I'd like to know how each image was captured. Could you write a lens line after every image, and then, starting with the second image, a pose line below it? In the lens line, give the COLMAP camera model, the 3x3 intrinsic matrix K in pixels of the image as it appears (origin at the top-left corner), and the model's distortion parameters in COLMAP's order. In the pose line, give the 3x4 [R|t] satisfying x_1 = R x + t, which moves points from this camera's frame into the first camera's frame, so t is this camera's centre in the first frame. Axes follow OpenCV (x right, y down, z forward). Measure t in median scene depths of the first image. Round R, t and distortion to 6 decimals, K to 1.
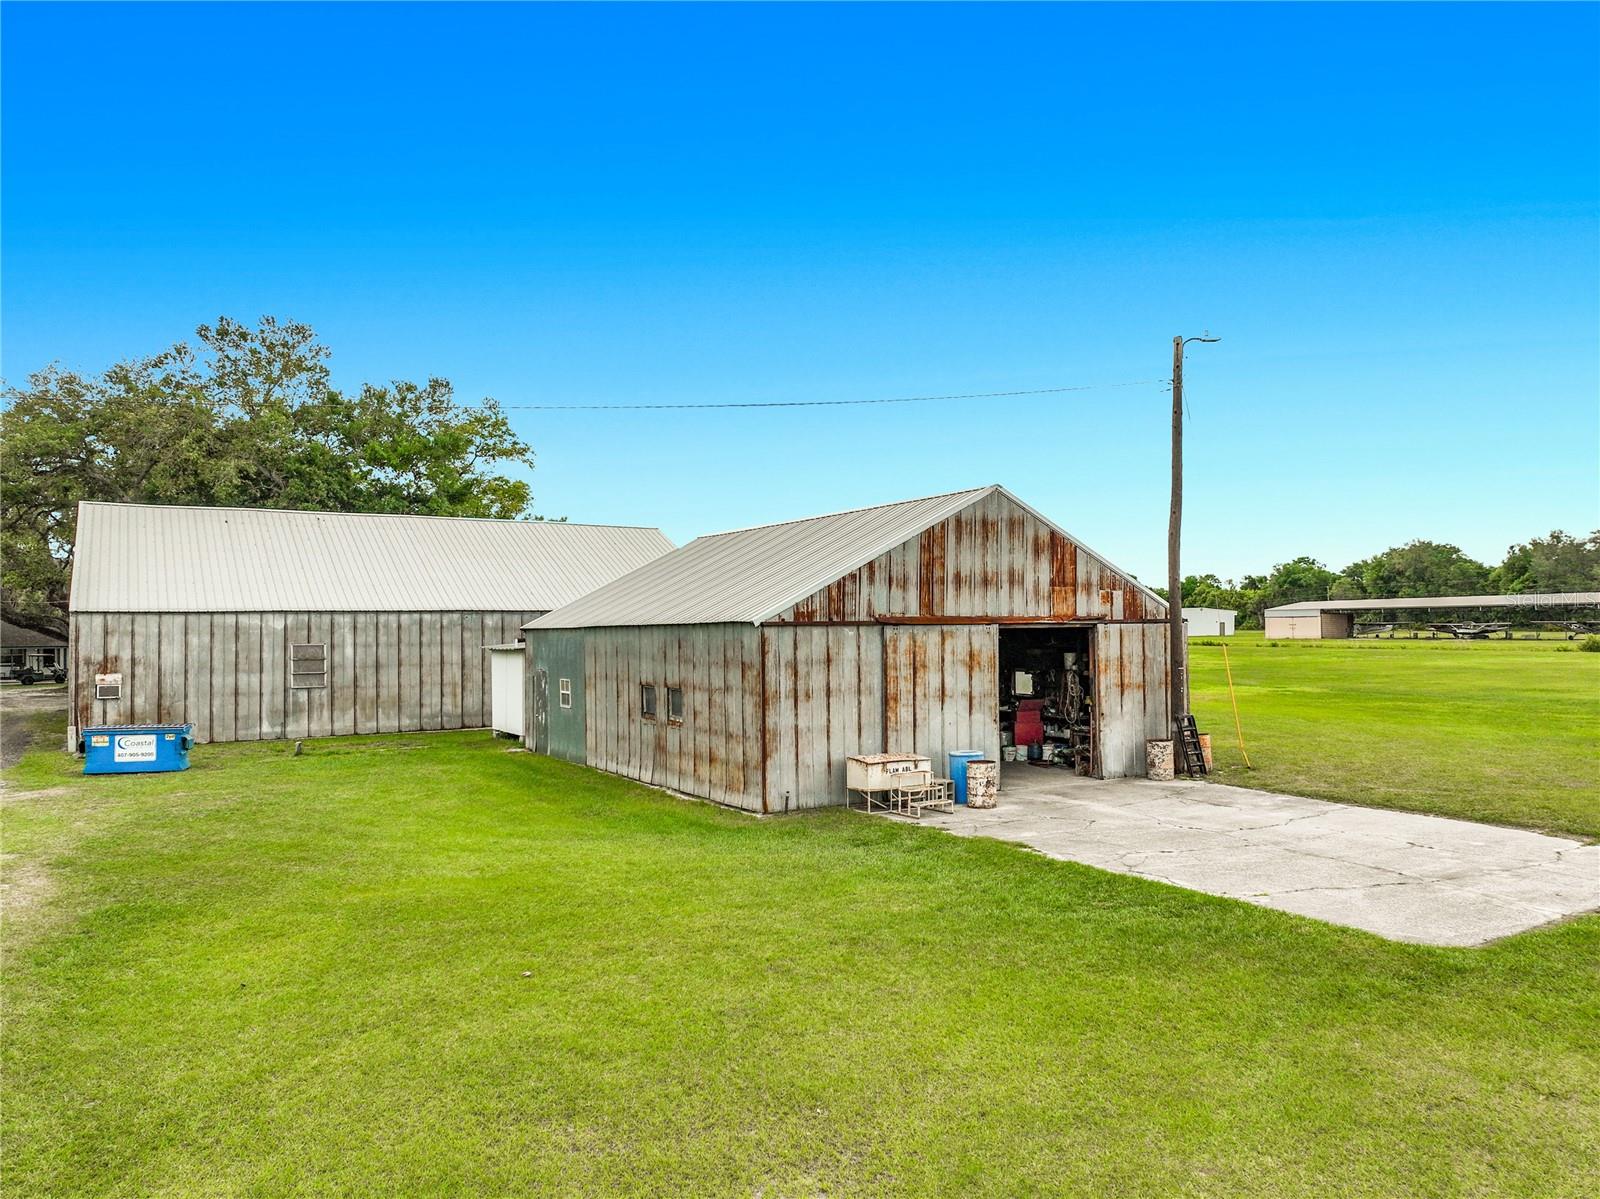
lens RADIAL K [[1153.2, 0, 802.0], [0, 1153.2, 608.6], [0, 0, 1]] dist [-0.013501, 0.012297]
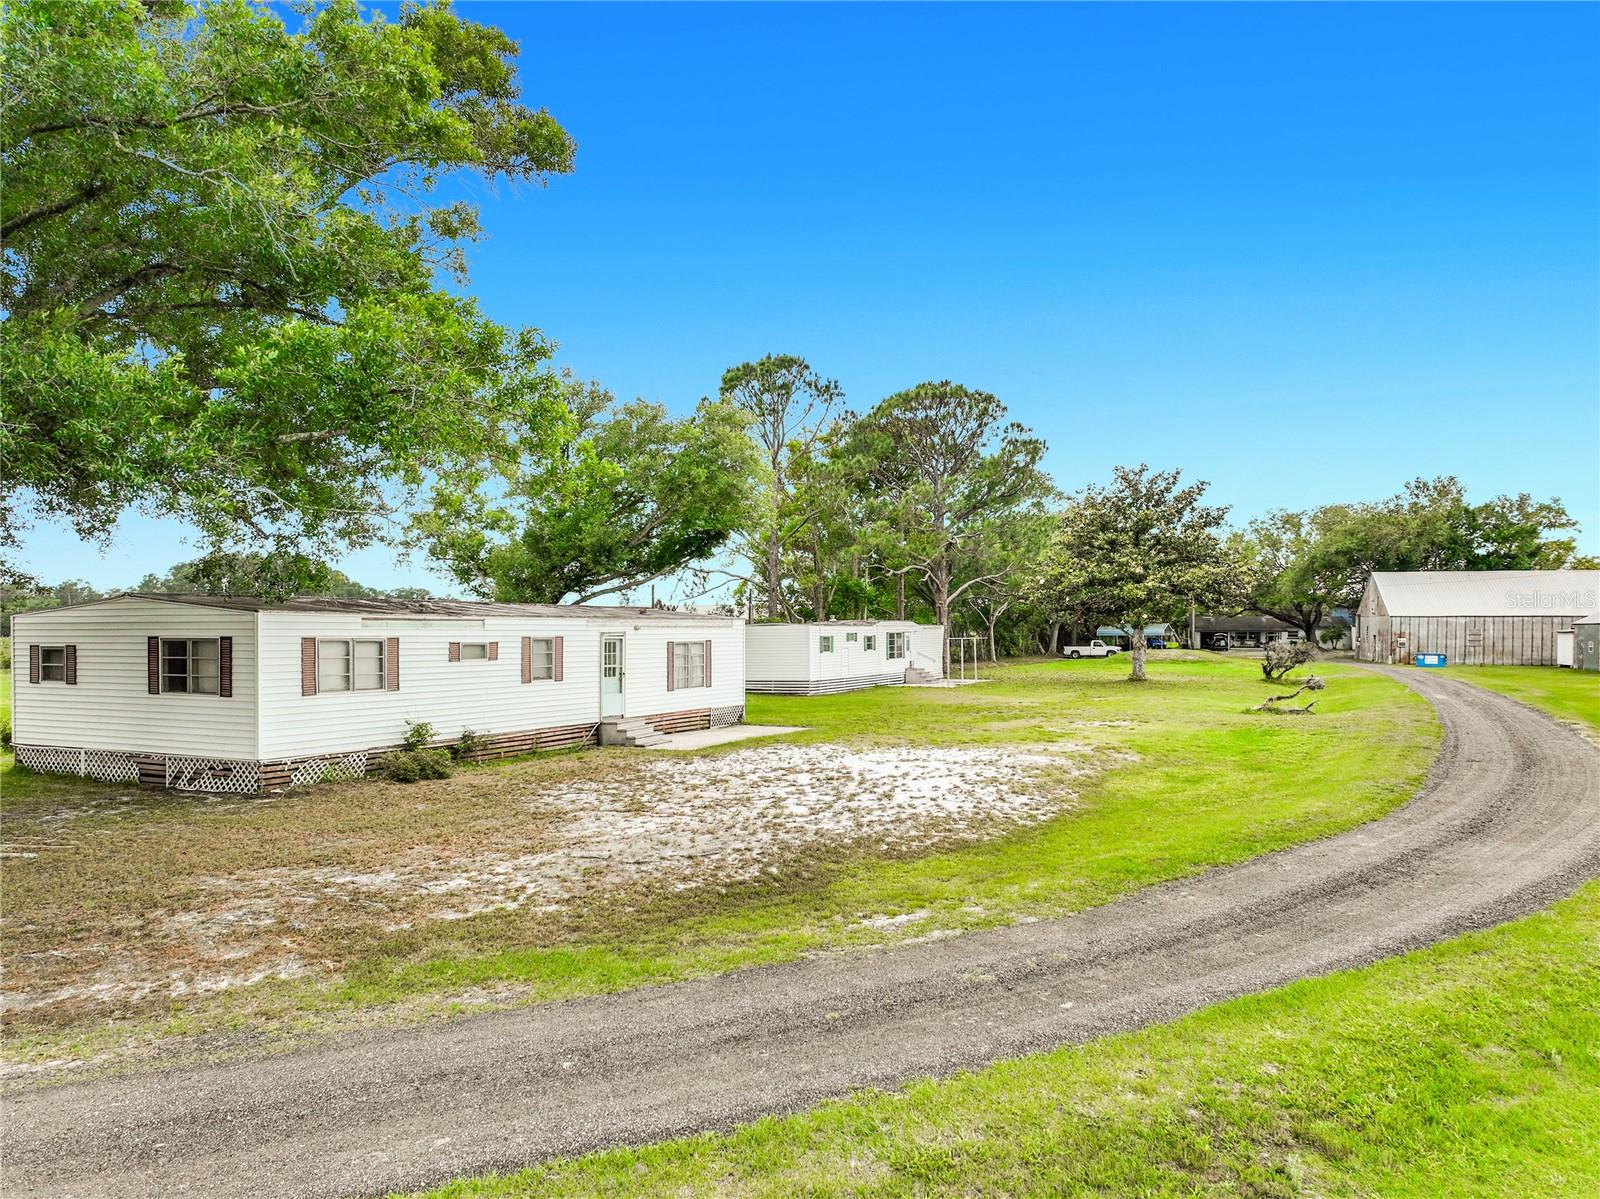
lens RADIAL K [[1153.2, 0, 805.0], [0, 1153.2, 615.0], [0, 0, 1]] dist [-0.013501, 0.012297]
pose [[0.674480, 0.006472, -0.738265, 0.433561], [0.005482, 0.999890, 0.013774, -0.040900], [0.738273, -0.013337, 0.674371, -1.738633]]
